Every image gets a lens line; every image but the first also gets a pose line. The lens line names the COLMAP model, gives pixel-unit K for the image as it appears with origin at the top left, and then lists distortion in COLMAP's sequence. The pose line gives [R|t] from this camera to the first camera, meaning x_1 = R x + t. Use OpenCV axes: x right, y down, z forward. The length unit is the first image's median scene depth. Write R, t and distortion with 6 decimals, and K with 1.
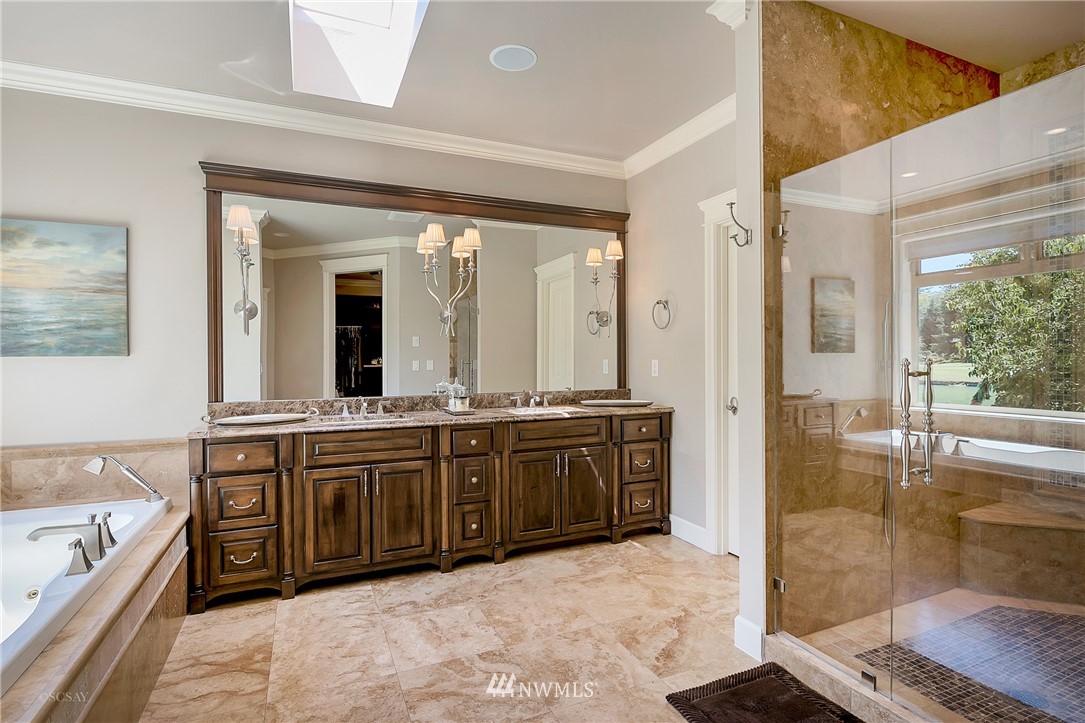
lens RADIAL K [[553.3, 0, 546.3], [0, 553.3, 360.2], [0, 0, 1]] dist [0.001554, 0.000217]
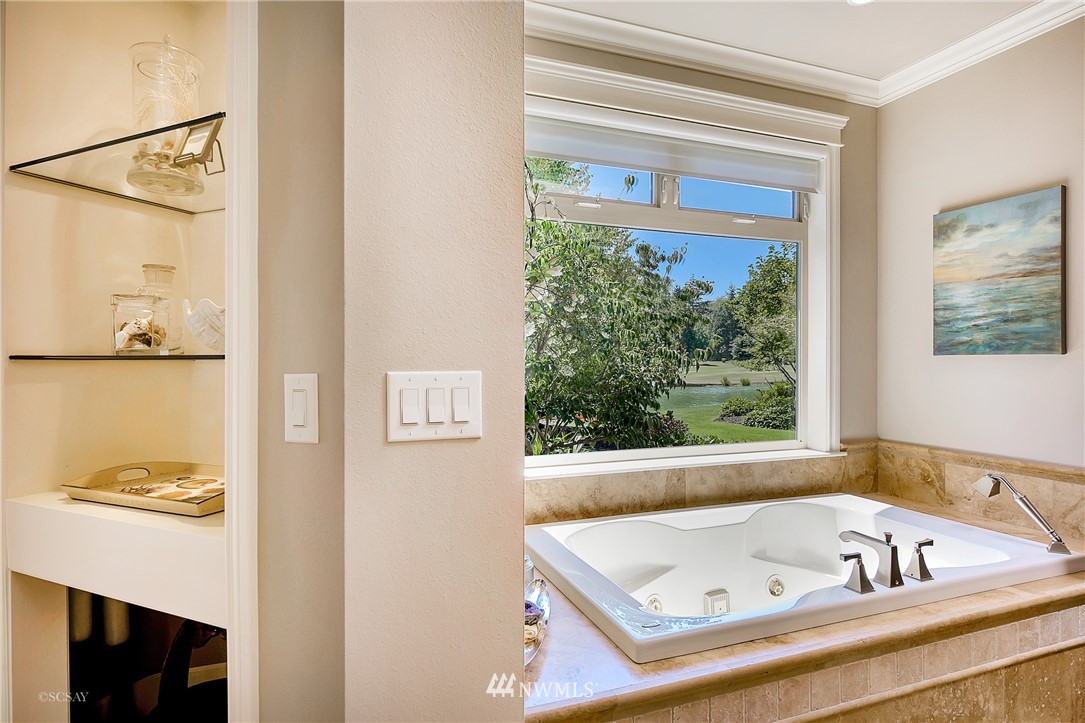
lens RADIAL K [[602.0, 0, 546.8], [0, 602.0, 360.1], [0, 0, 1]] dist [0.008875, 0.000122]
pose [[-0.044143, 0.006628, -0.999003, 0.114307], [-0.006005, 0.999958, 0.006900, -0.000647], [0.999007, 0.006304, -0.044101, 0.342359]]
